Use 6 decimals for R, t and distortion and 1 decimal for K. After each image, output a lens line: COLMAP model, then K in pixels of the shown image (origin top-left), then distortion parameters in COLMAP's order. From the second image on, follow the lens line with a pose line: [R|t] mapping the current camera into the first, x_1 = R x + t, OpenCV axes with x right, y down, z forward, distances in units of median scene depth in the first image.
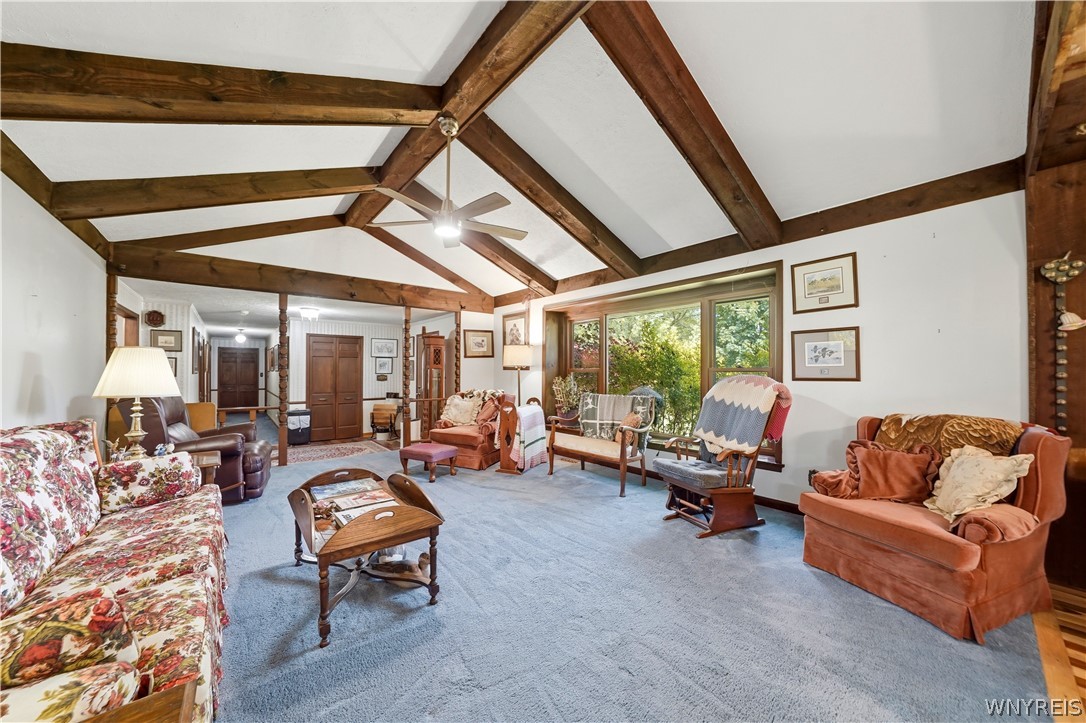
lens RADIAL K [[381.2, 0, 536.5], [0, 381.2, 365.9], [0, 0, 1]] dist [-0.001138, -0.000036]
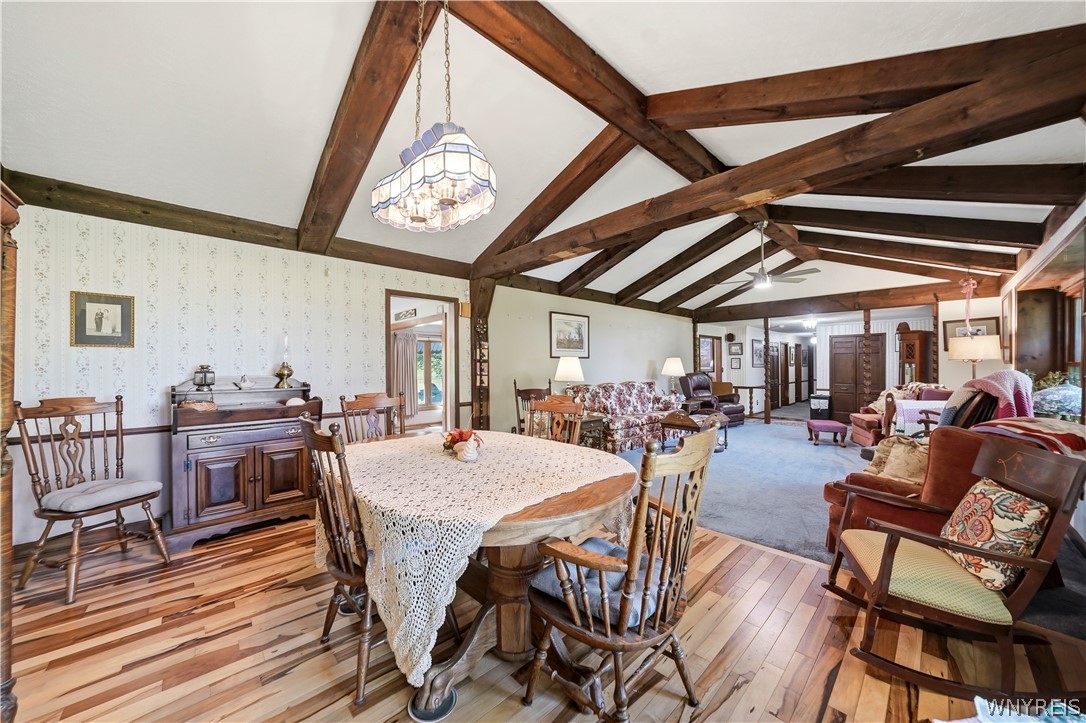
lens RADIAL K [[381.2, 0, 536.5], [0, 381.2, 365.9], [0, 0, 1]] dist [-0.001138, -0.000036]
pose [[0.075845, 0.002848, -0.997116, 0.671048], [0.015691, 0.999869, 0.004049, -0.005476], [0.996996, -0.015953, 0.075790, -0.072818]]
